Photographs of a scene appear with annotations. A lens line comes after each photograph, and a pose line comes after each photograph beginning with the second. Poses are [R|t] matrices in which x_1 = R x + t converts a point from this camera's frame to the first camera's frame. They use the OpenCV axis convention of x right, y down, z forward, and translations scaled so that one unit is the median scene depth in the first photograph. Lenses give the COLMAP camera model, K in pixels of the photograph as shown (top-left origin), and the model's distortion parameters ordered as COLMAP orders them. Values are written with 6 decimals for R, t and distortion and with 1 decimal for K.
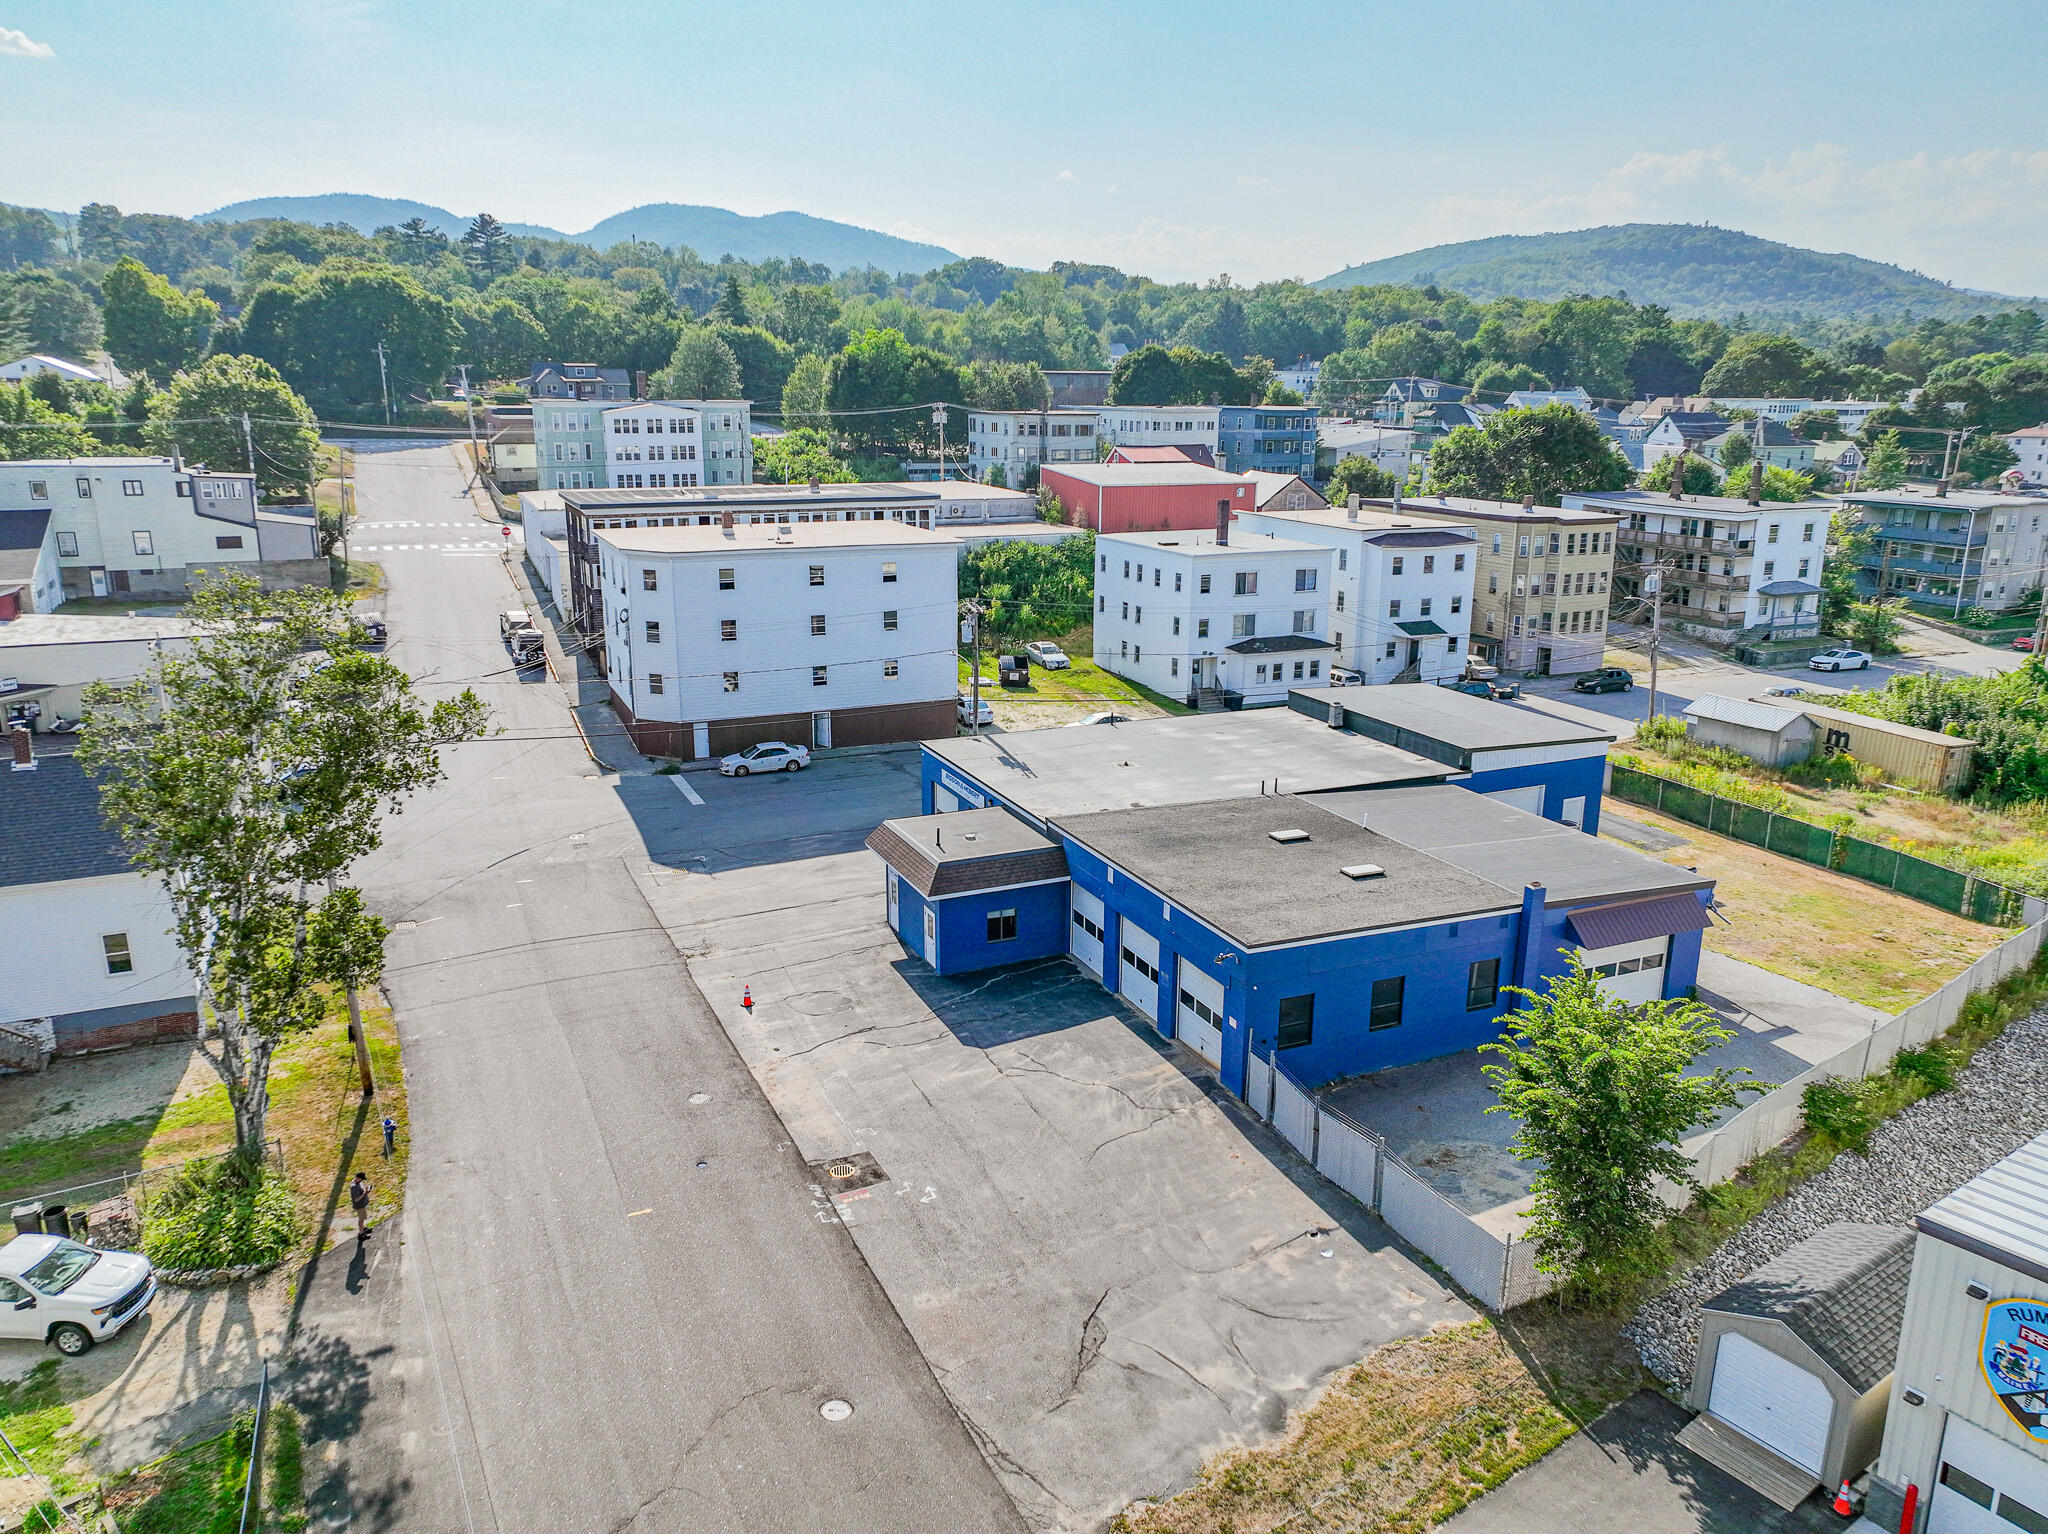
lens RADIAL K [[1438.5, 0, 1026.0], [0, 1438.5, 768.3], [0, 0, 1]] dist [-0.001493, 0.021808]
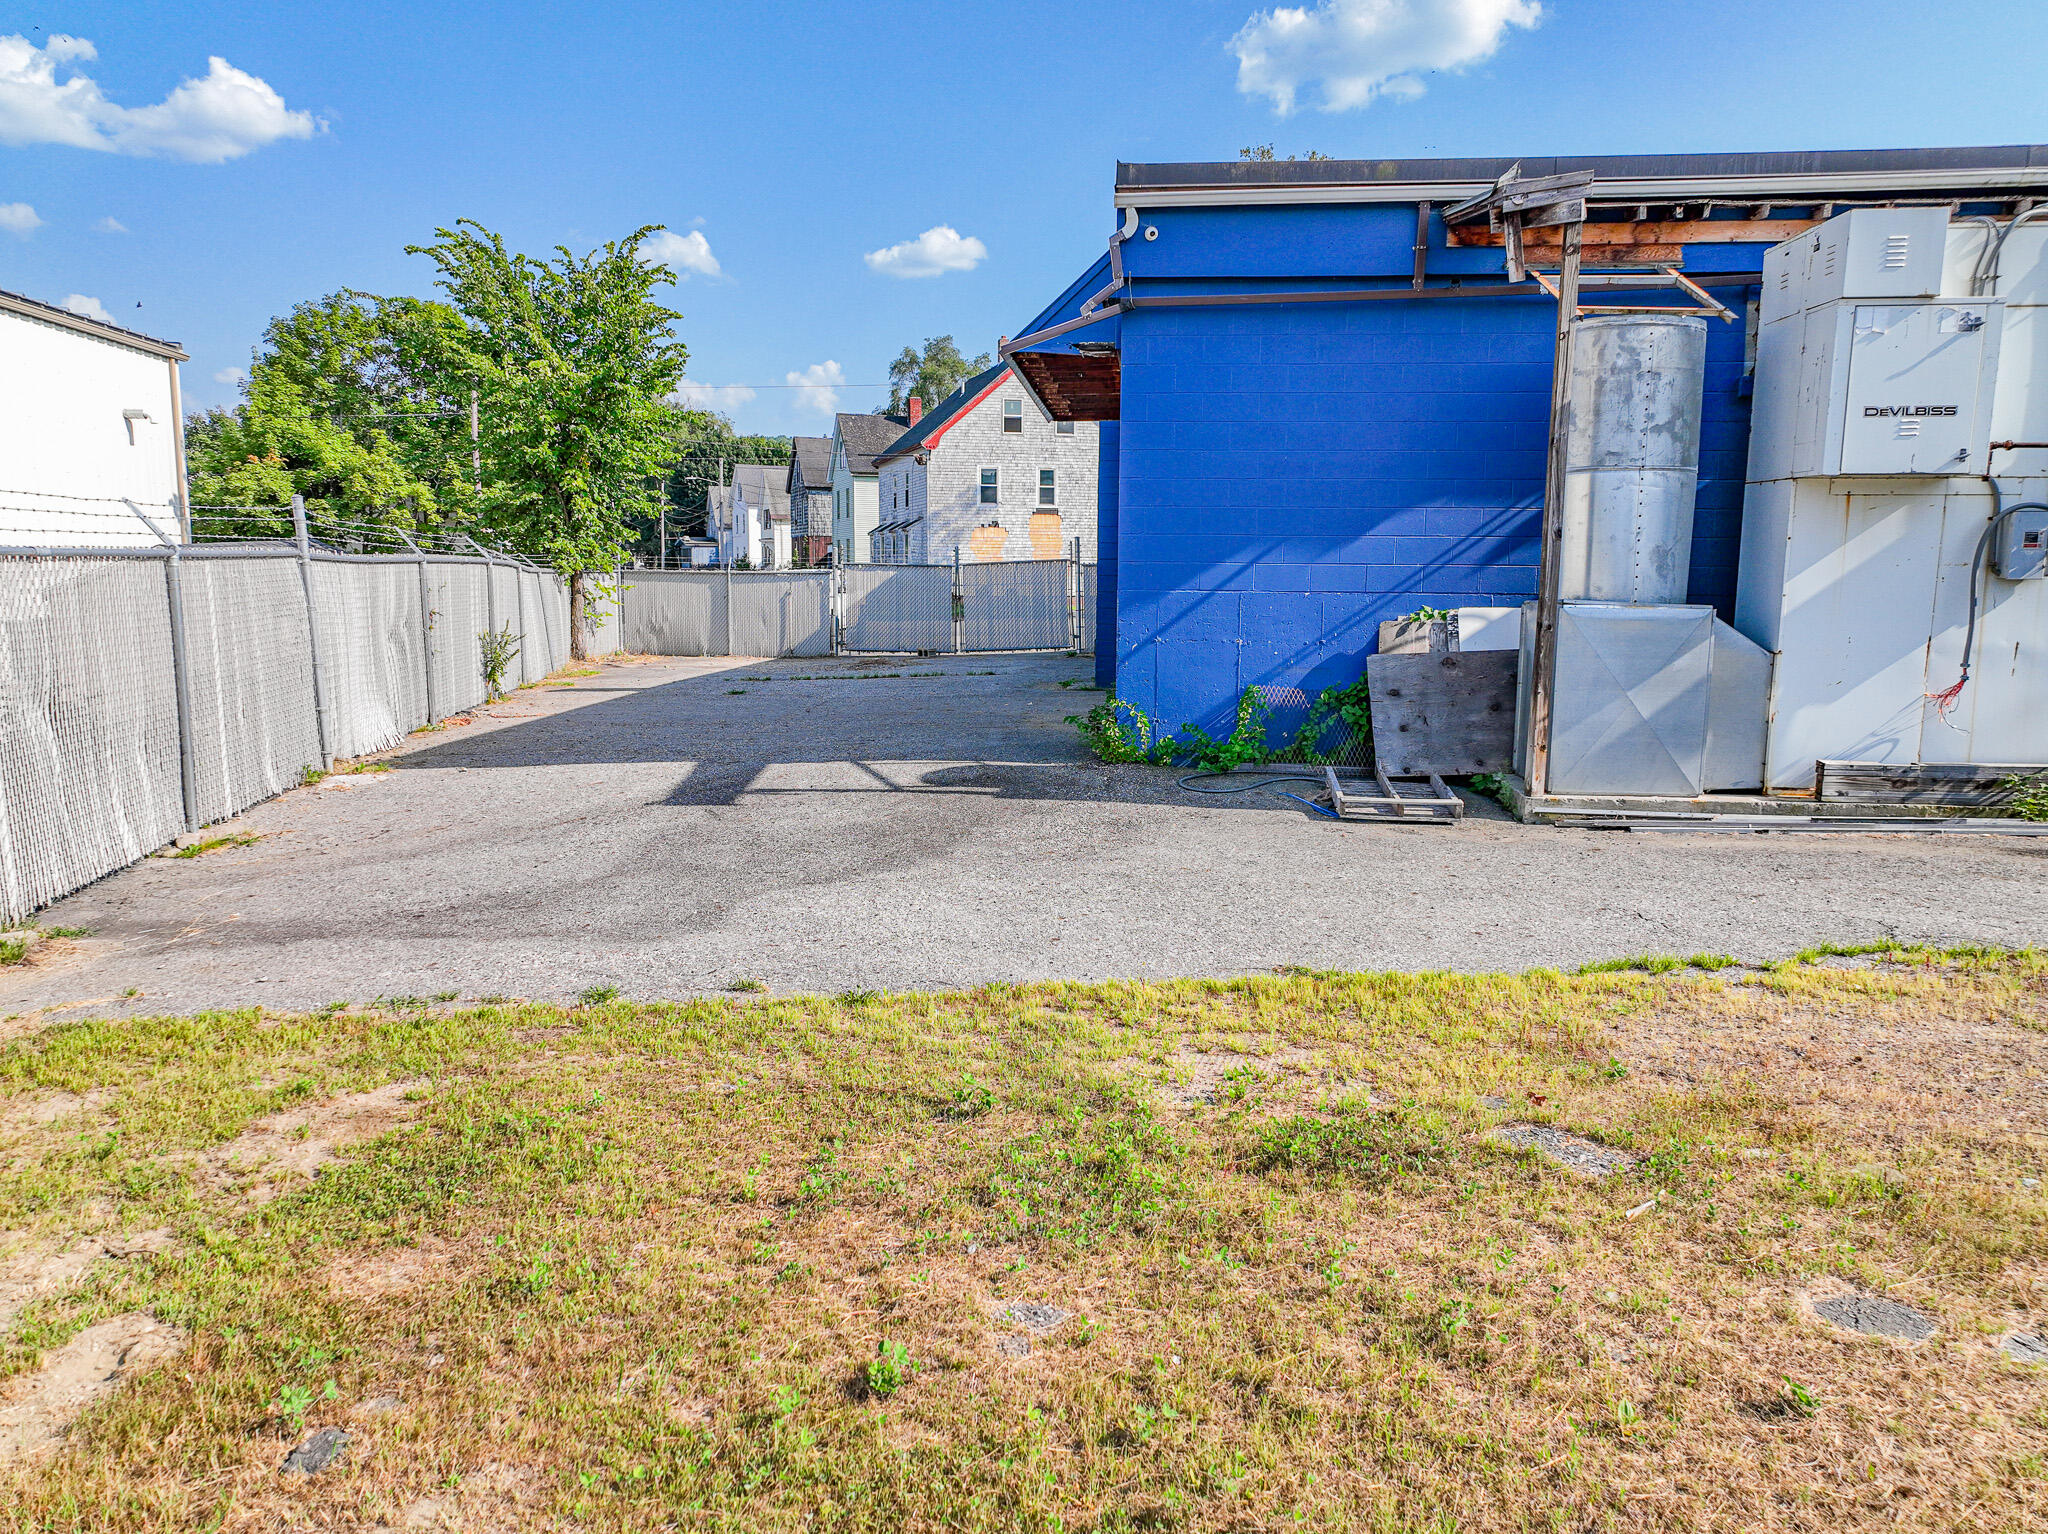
lens RADIAL K [[1438.5, 0, 1026.0], [0, 1438.5, 768.3], [0, 0, 1]] dist [-0.001493, 0.021808]
pose [[-0.484090, 0.111425, -0.867895, 0.401829], [-0.233478, 0.939451, 0.250840, 0.066297], [0.843294, 0.324063, -0.428764, 0.657623]]
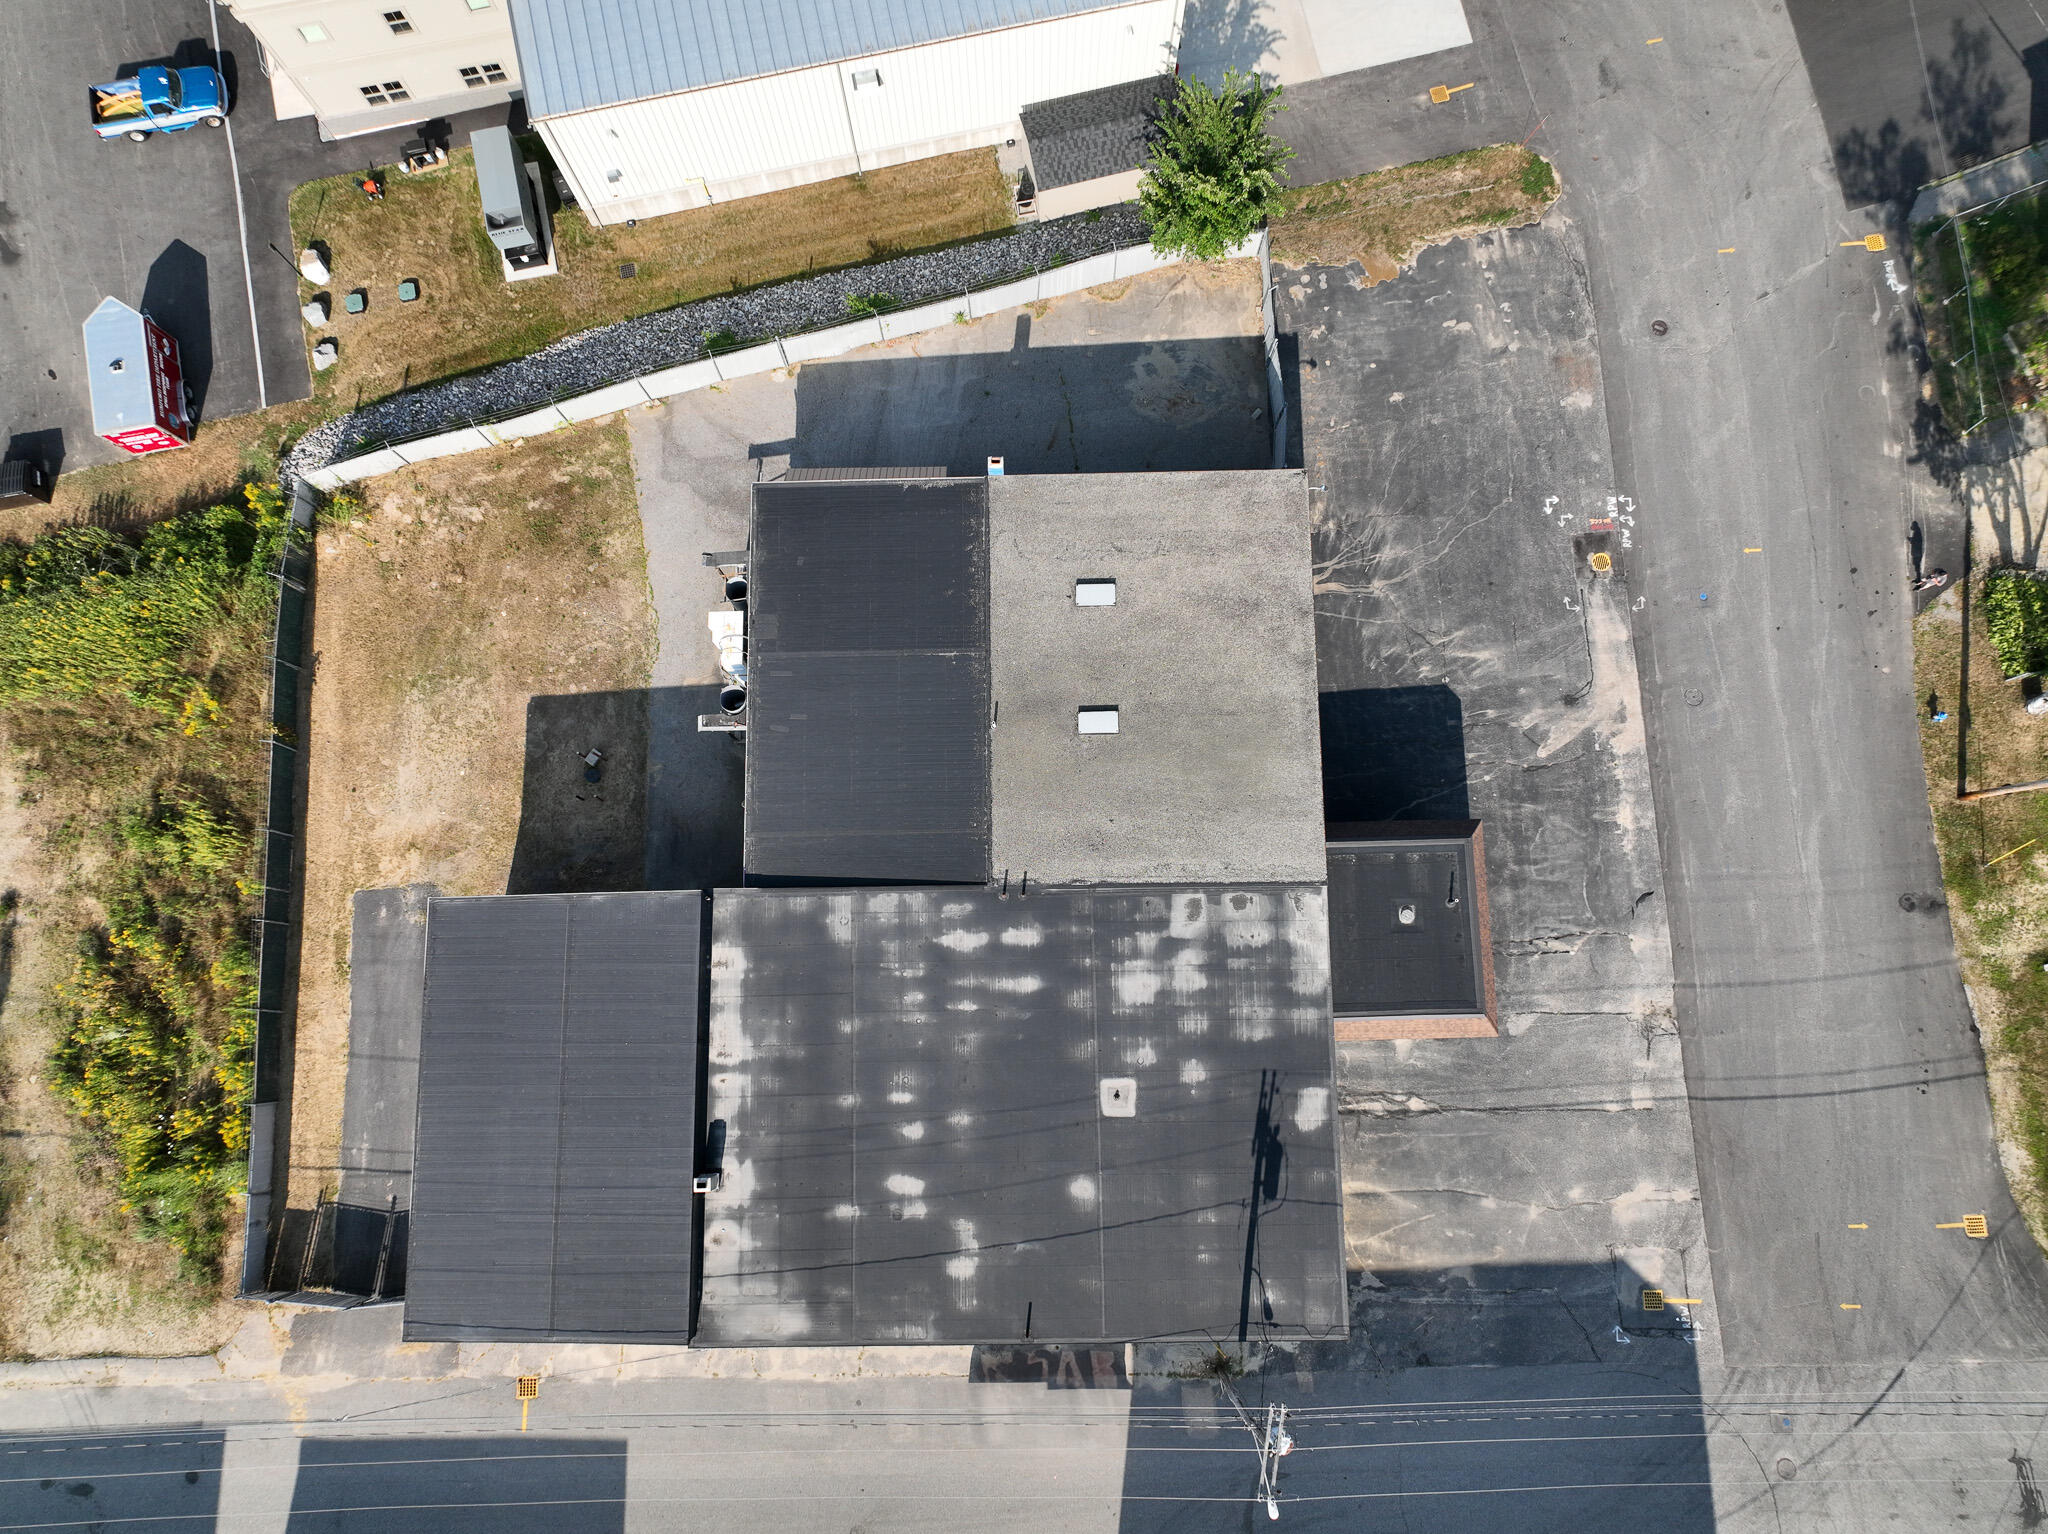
lens RADIAL K [[1450.4, 0, 1027.9], [0, 1450.4, 769.4], [0, 0, 1]] dist [-0.006494, 0.027597]
pose [[-0.918515, -0.390208, 0.063786, 0.097031], [0.098242, -0.068966, 0.992770, -0.542718], [-0.382988, 0.918140, 0.101681, 0.599051]]
